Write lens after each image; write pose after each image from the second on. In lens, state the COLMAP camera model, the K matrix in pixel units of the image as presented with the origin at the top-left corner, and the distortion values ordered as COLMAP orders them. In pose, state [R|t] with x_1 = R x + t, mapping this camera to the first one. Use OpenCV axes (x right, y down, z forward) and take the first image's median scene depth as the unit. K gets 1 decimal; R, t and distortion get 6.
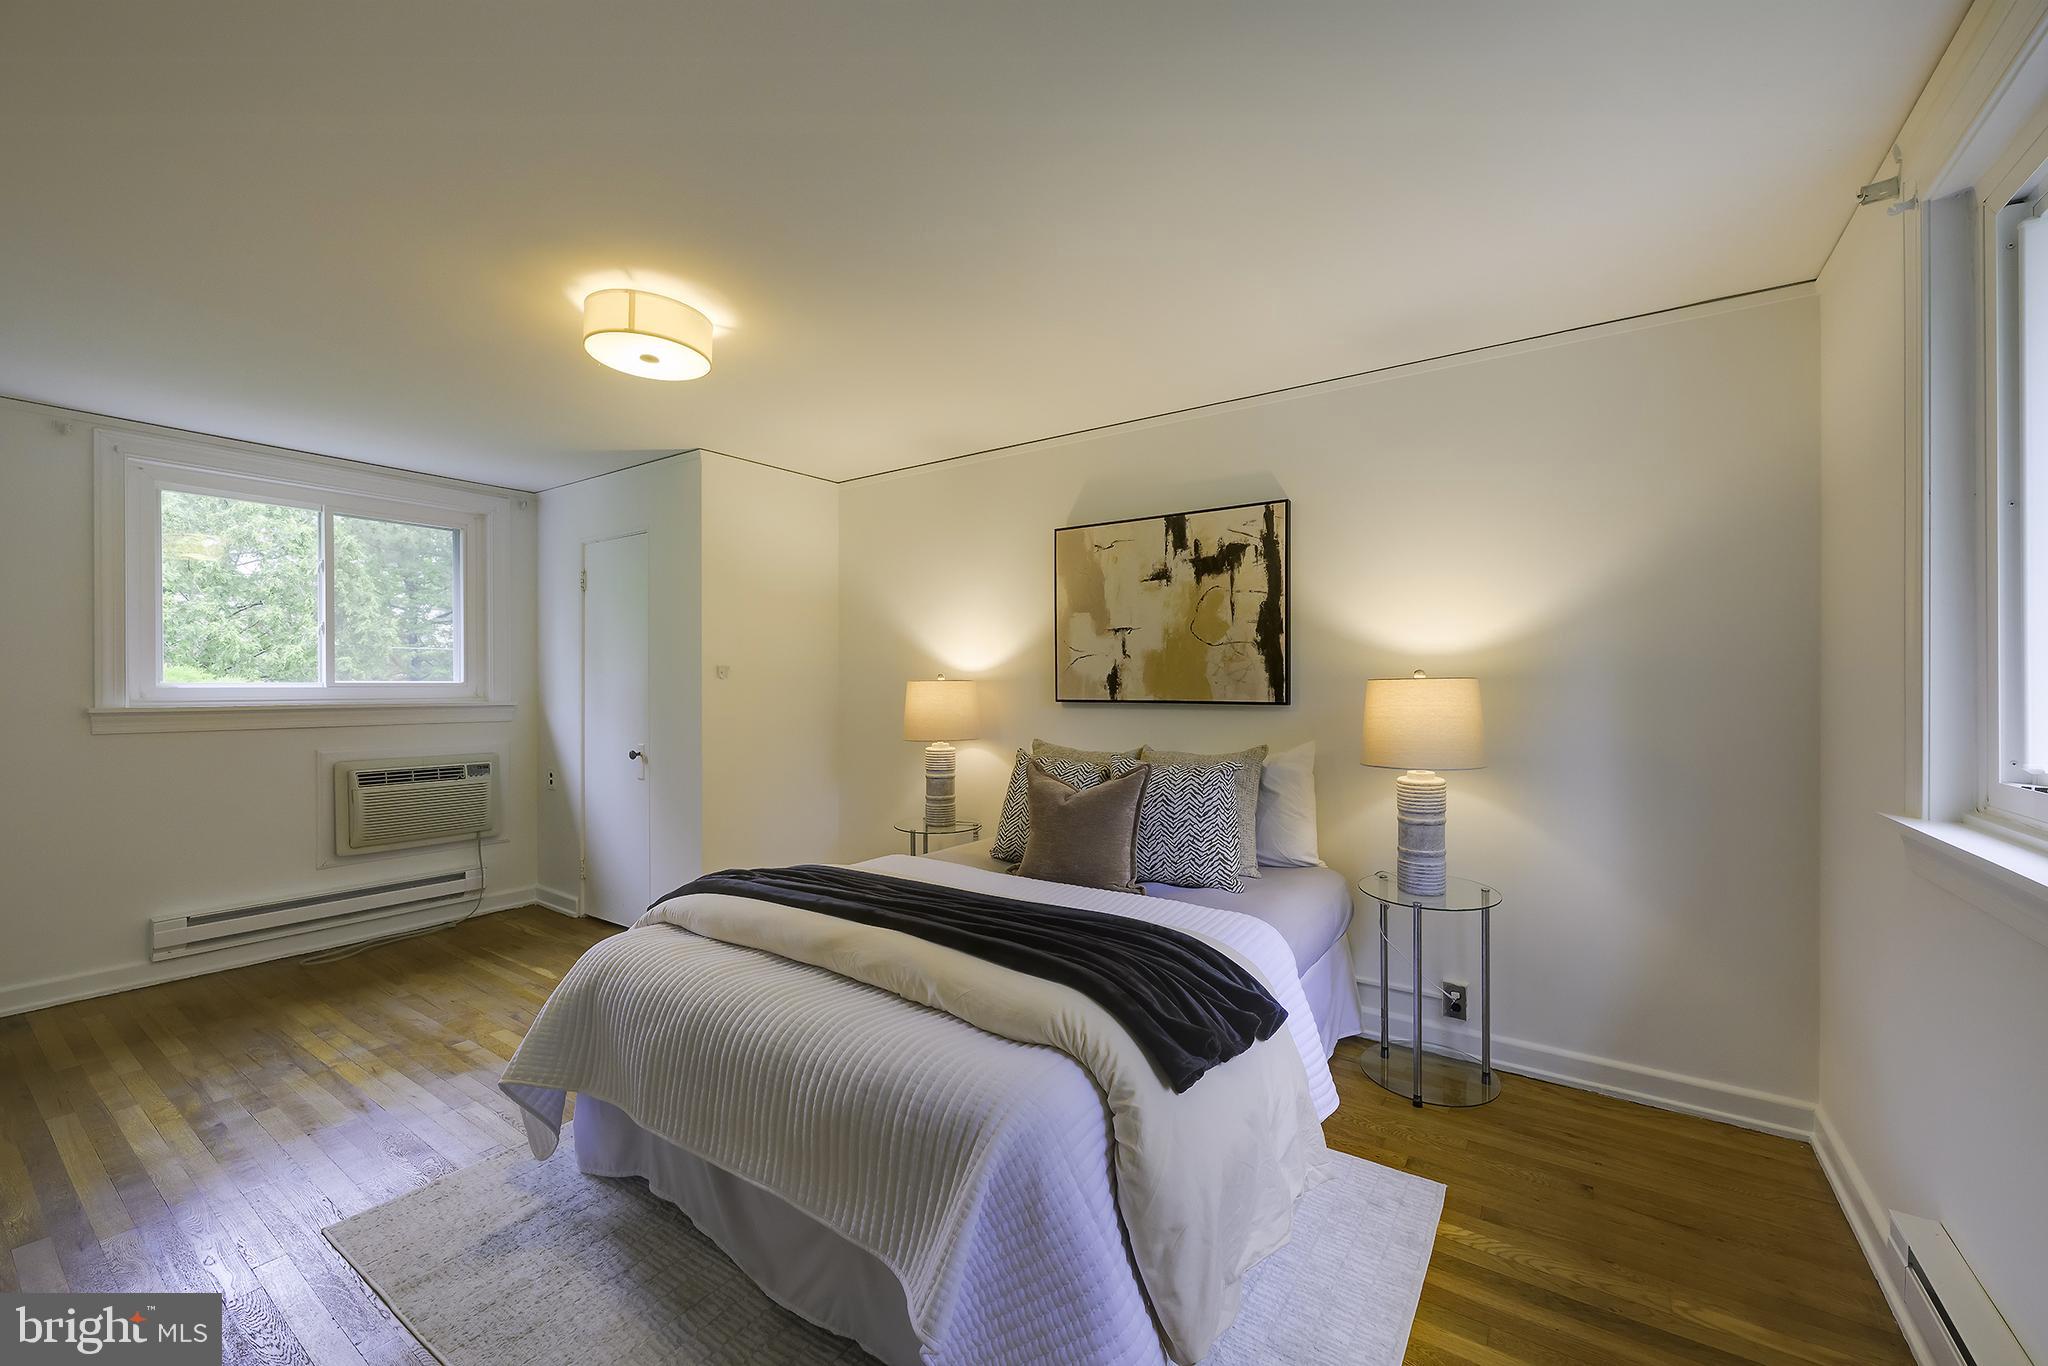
lens RADIAL K [[828.8, 0, 1025.6], [0, 828.8, 692.8], [0, 0, 1]] dist [0.001627, 0.000095]
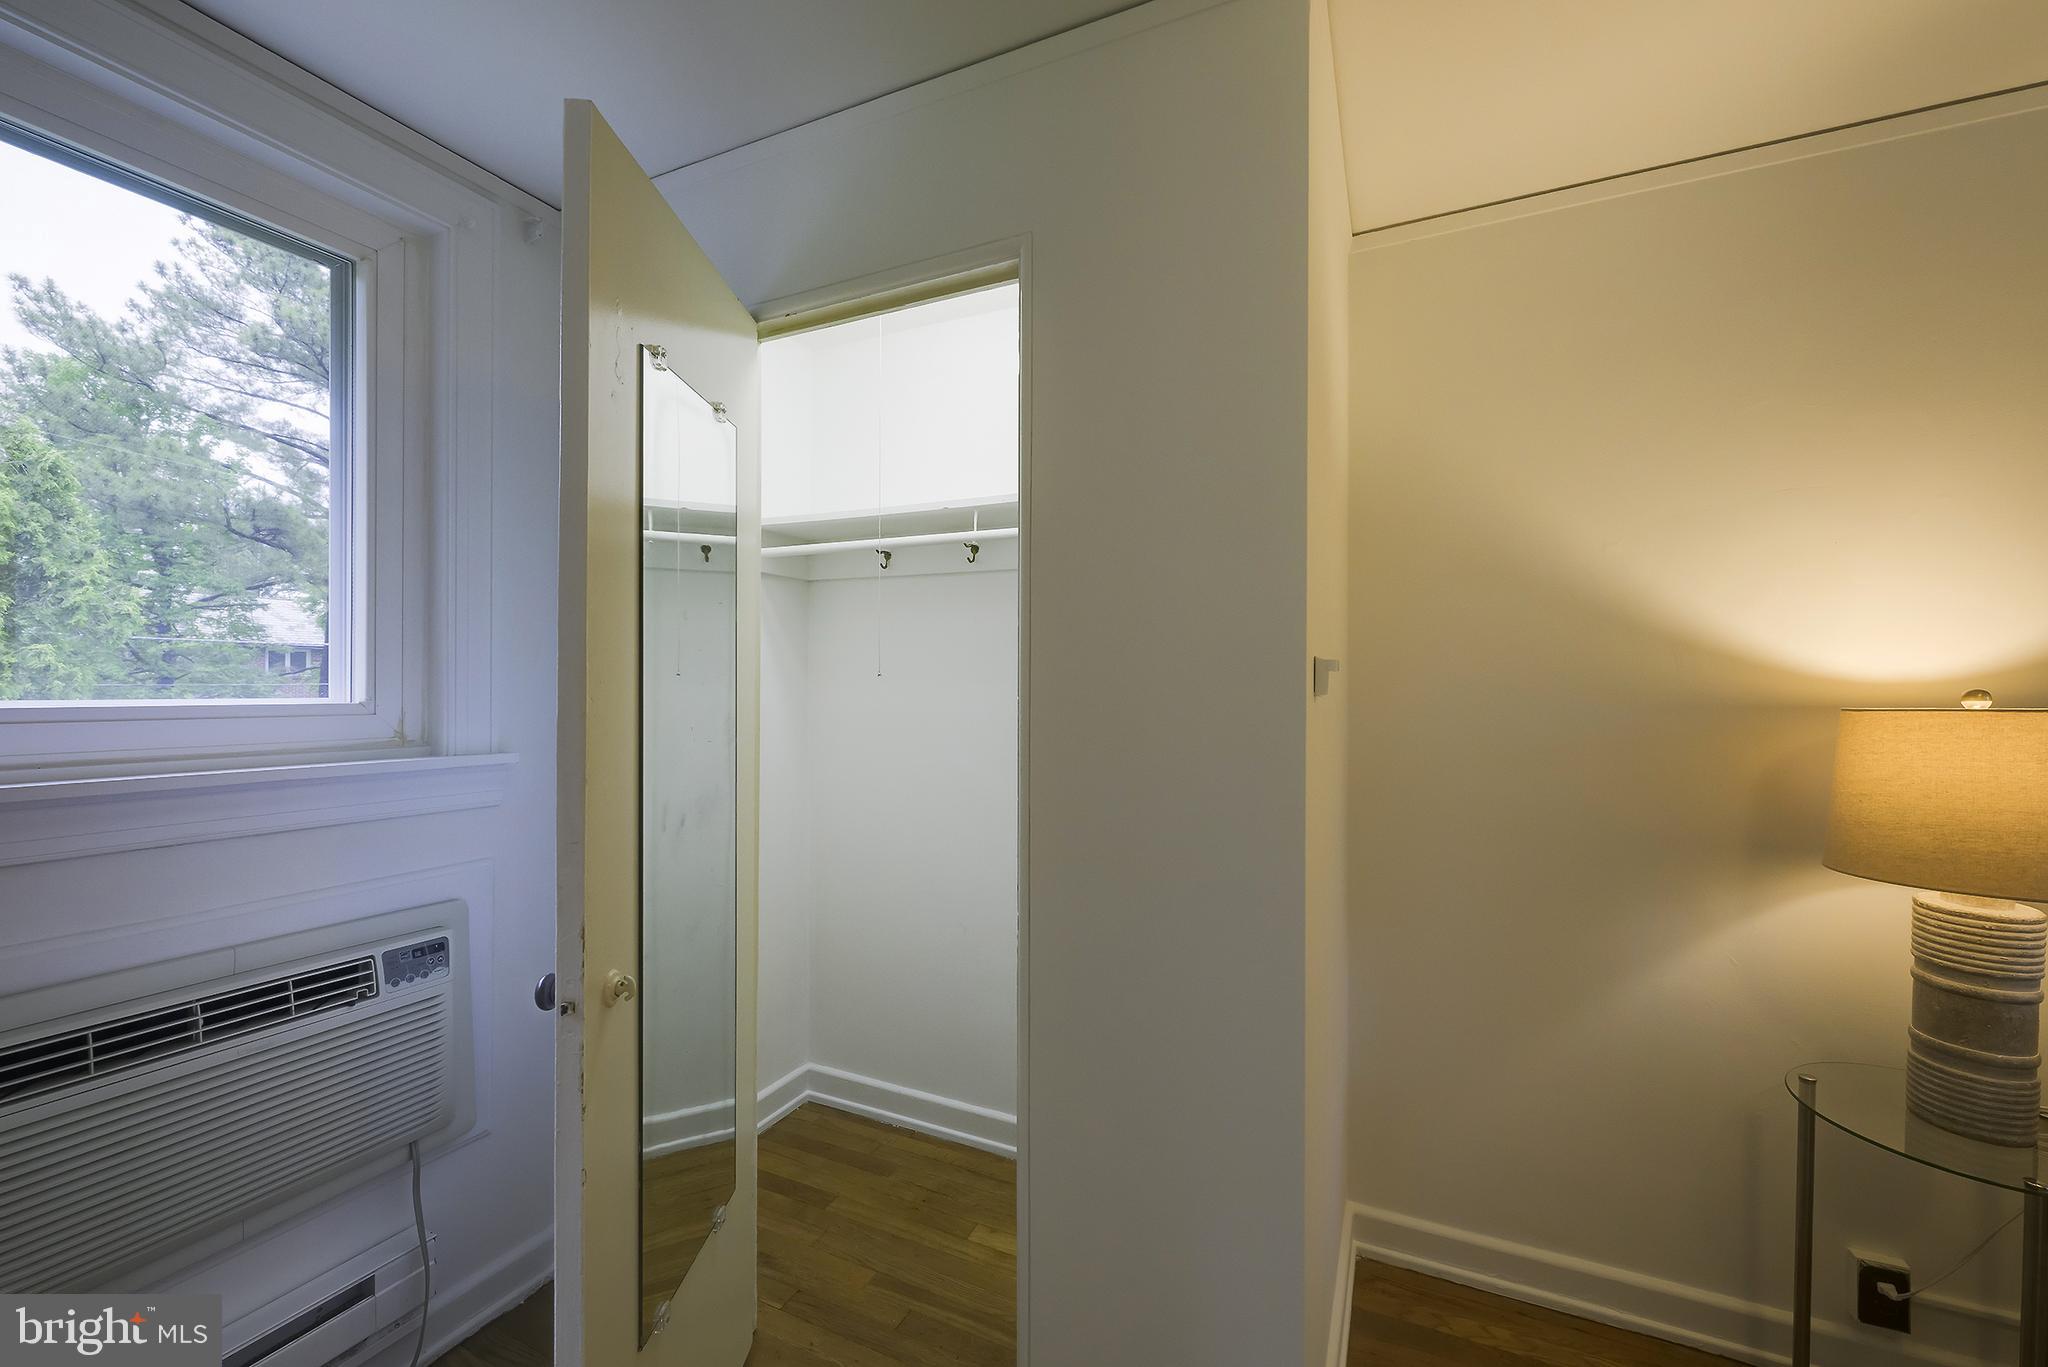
lens RADIAL K [[828.8, 0, 1012.7], [0, 828.8, 694.9], [0, 0, 1]] dist [0.001627, 0.000095]
pose [[0.986905, 0.006160, 0.161187, -0.587963], [-0.005568, 0.999976, -0.004126, -0.020236], [-0.161208, 0.003175, 0.986915, 0.774945]]
